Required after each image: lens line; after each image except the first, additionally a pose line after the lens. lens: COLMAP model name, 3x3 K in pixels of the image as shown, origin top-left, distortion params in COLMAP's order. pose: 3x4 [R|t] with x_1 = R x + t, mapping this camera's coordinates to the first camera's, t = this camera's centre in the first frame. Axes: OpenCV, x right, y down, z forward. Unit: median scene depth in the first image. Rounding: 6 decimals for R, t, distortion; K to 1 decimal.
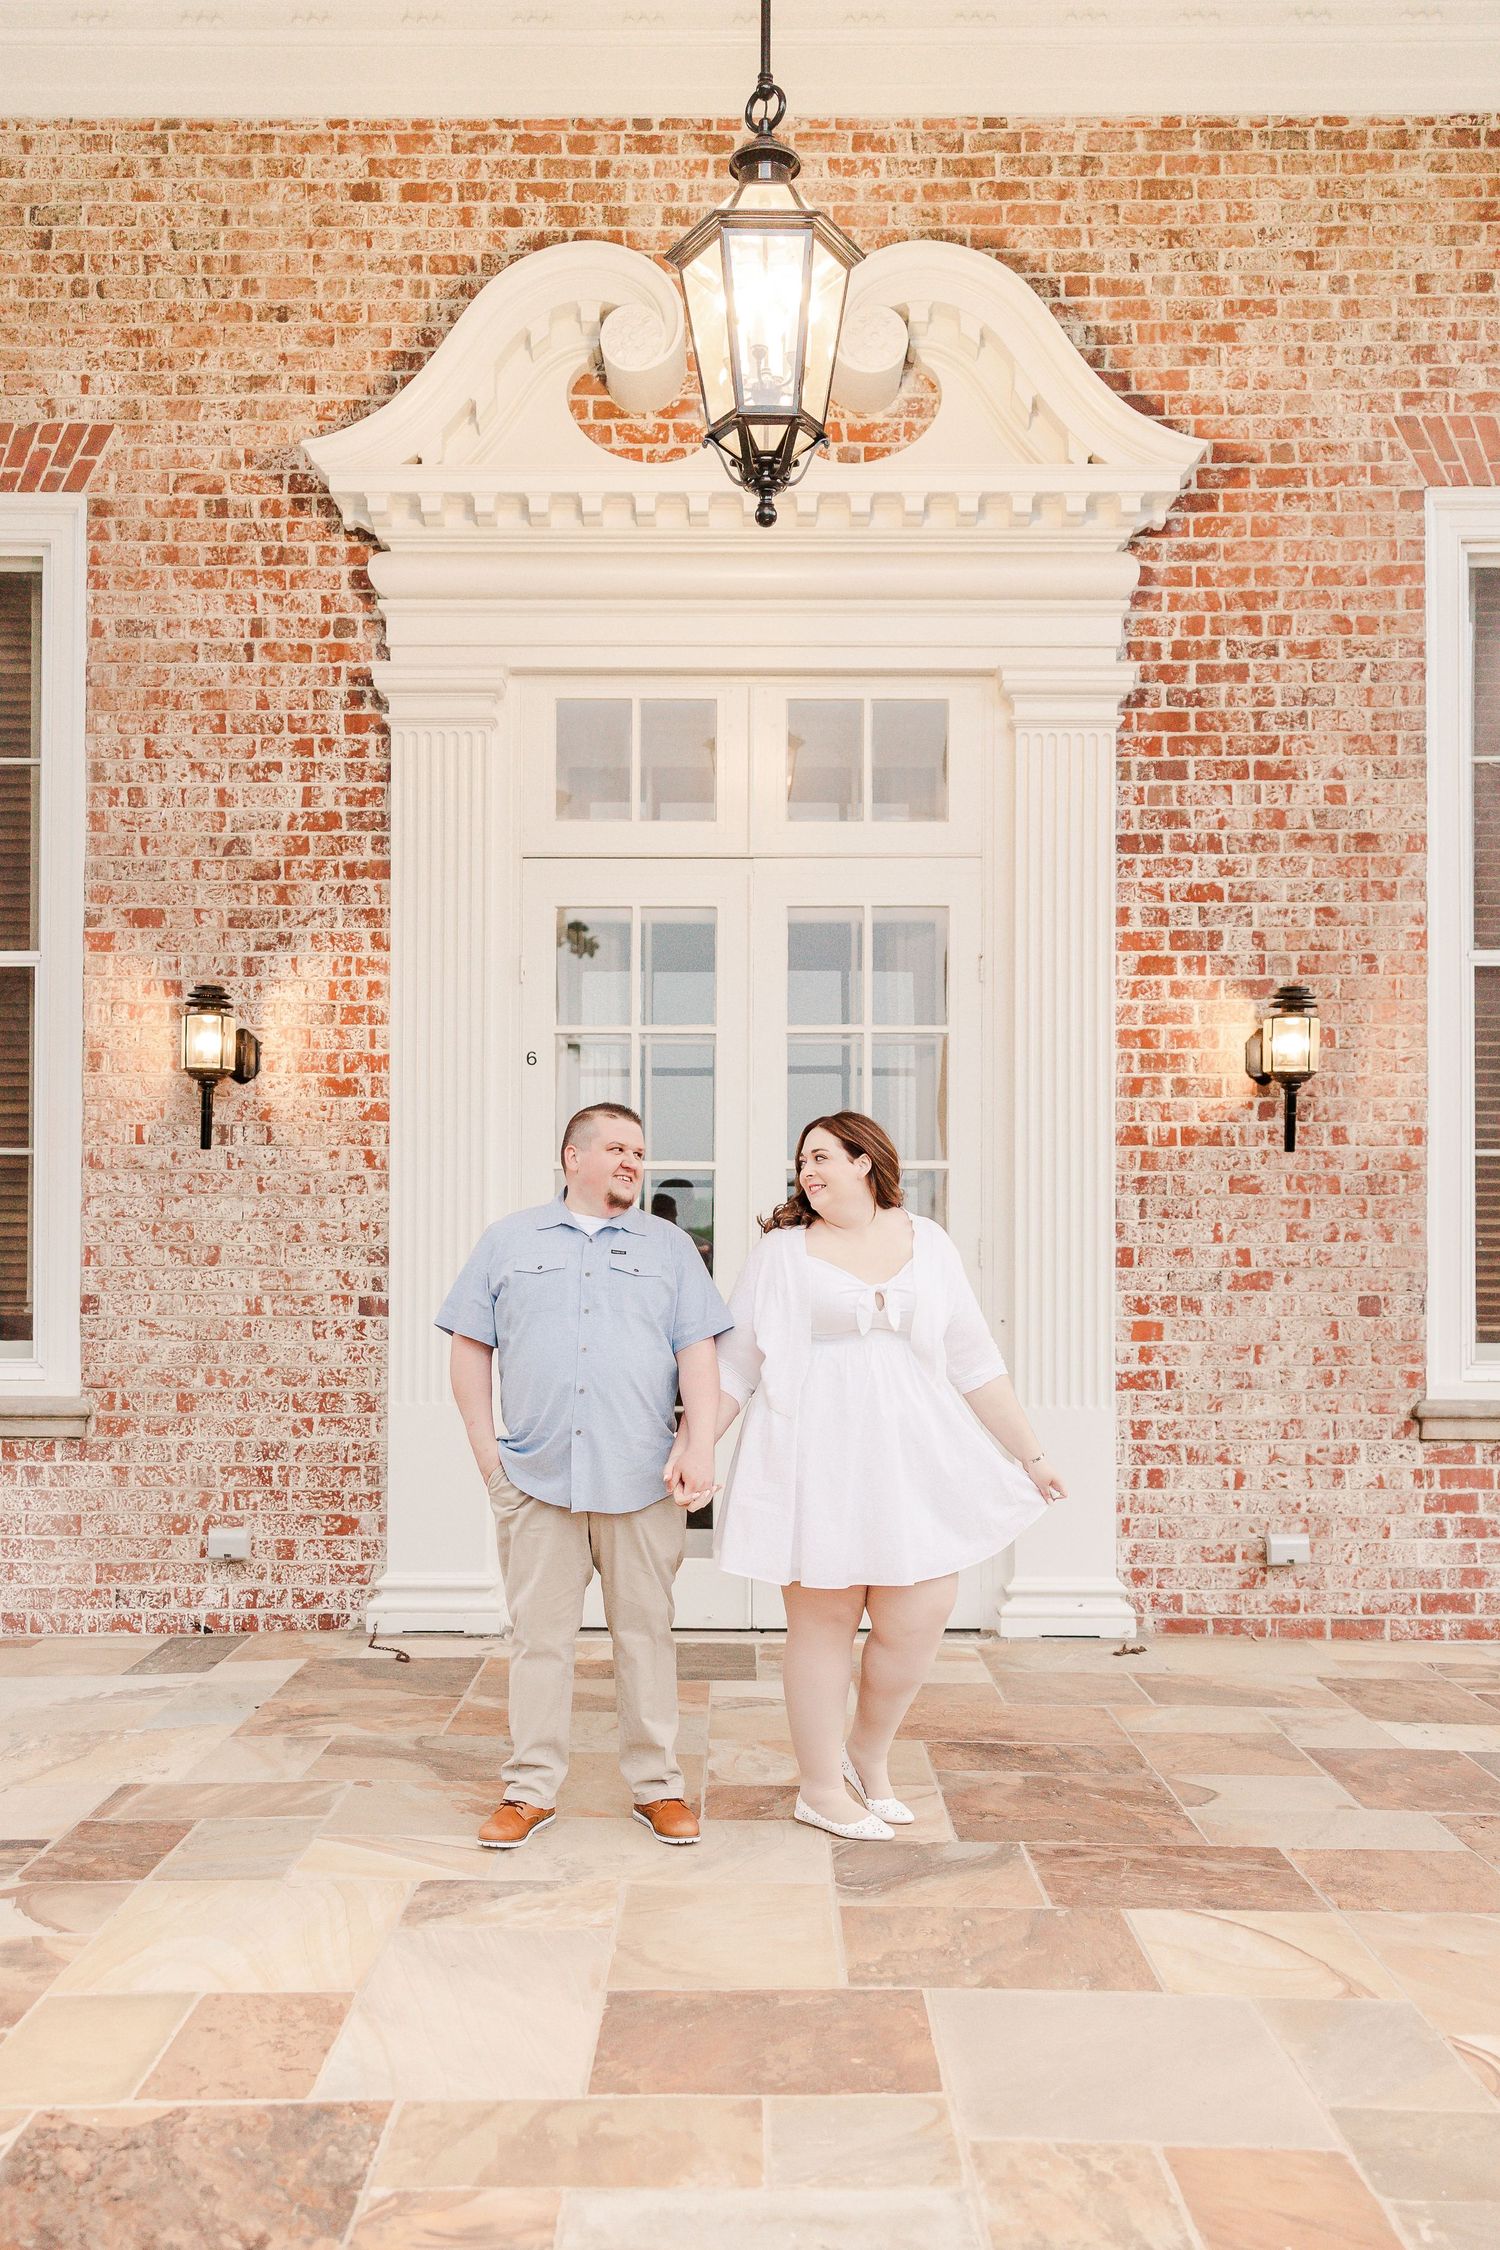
lens RADIAL K [[1791.1, 0, 725.4], [0, 1791.1, 1196.6], [0, 0, 1]] dist [0.015851, -0.000158]
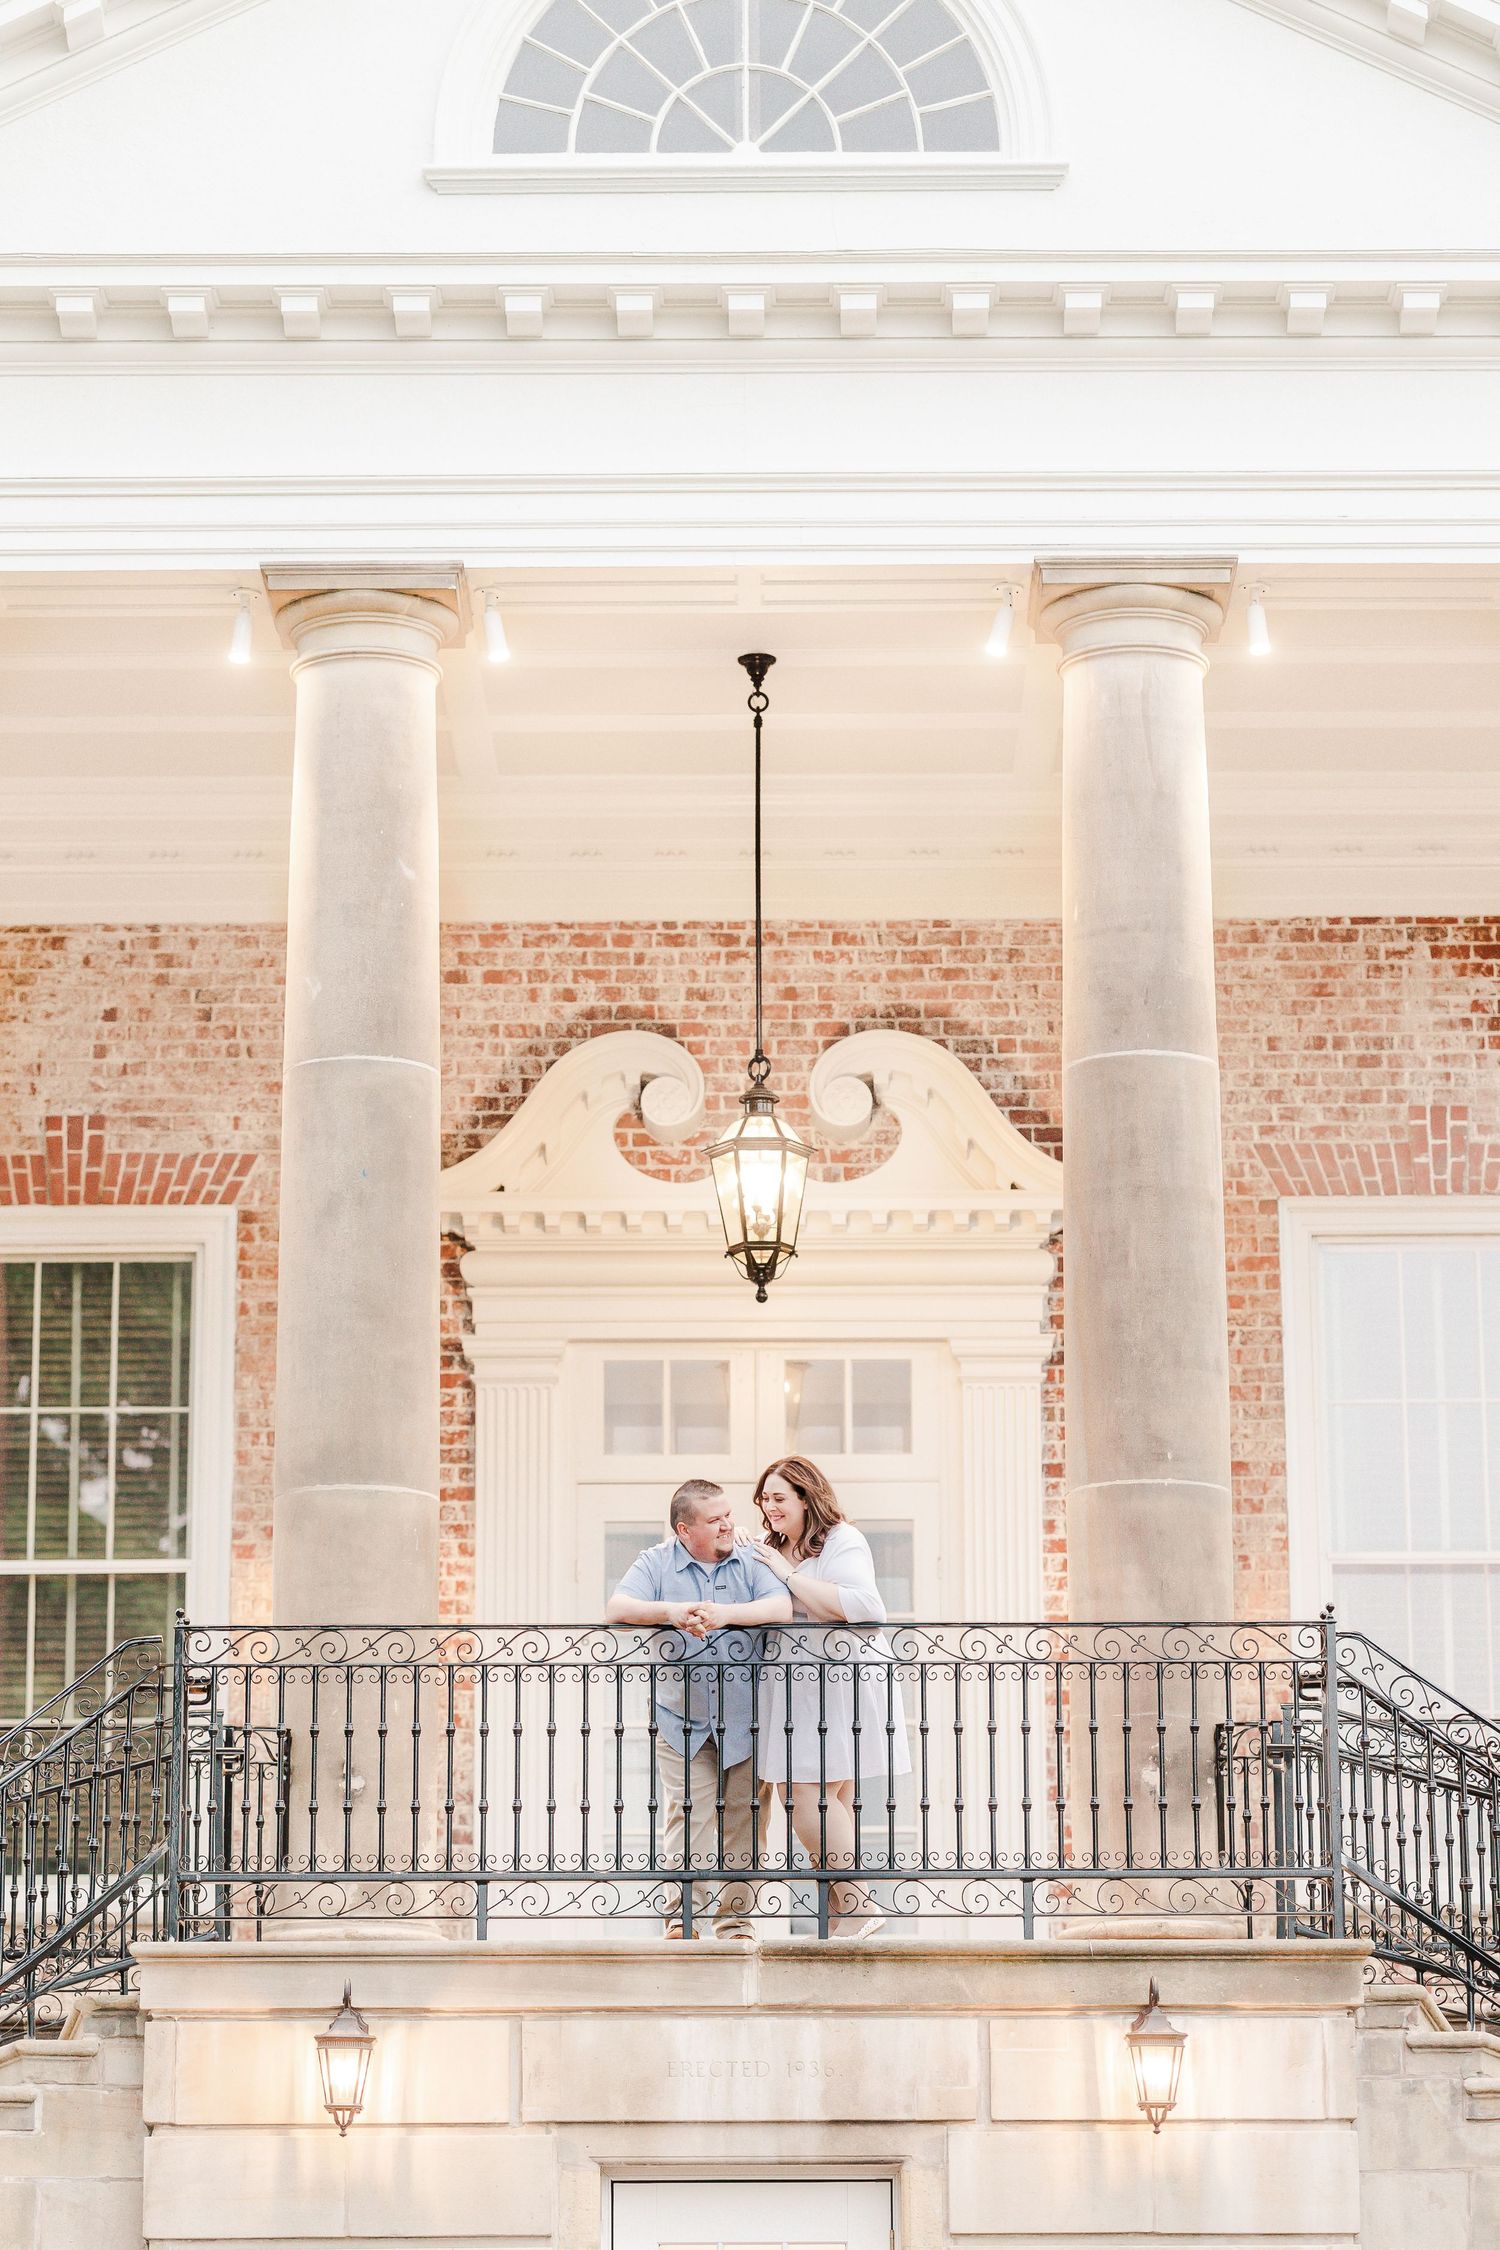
lens RADIAL K [[5730.6, 0, 750.0], [0, 5730.6, 1125.0], [0, 0, 1]] dist [-0.034850, 0.980547]
pose [[0.999961, -0.005622, 0.006831, -0.017353], [0.007070, 0.971965, -0.235021, 0.514811], [-0.005318, 0.235060, 0.971966, -2.982706]]
